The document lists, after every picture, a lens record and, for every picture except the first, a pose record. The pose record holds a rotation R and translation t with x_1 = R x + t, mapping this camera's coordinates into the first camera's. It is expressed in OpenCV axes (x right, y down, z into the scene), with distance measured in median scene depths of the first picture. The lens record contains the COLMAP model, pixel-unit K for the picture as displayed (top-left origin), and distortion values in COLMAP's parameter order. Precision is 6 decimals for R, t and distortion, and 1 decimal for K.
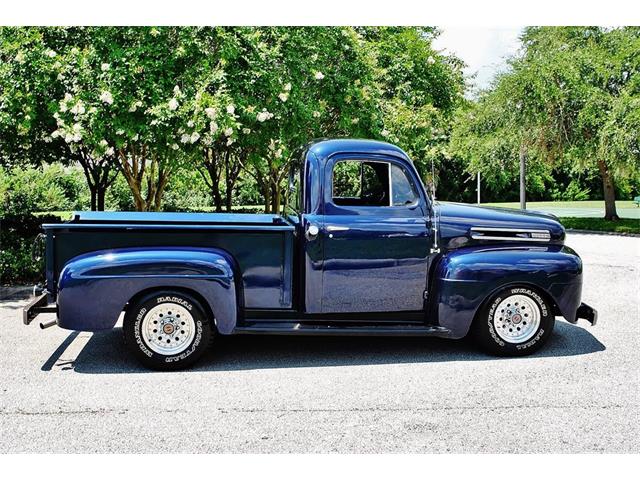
lens RADIAL K [[791.7, 0, 320.0], [0, 791.7, 240.0], [0, 0, 1]] dist [-0.096530, 0.123447]
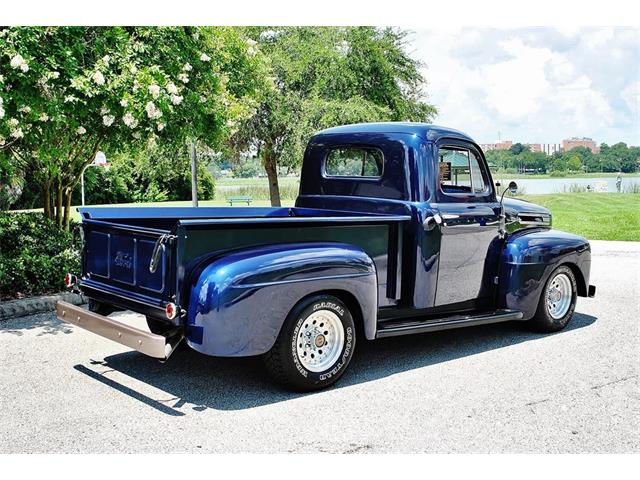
lens RADIAL K [[791.7, 0, 320.0], [0, 791.7, 240.0], [0, 0, 1]] dist [-0.096530, 0.123447]
pose [[0.835758, -0.044429, 0.547297, -0.611287], [0.046779, 0.998859, 0.009653, -0.002791], [-0.547102, 0.017534, 0.836882, 0.274186]]
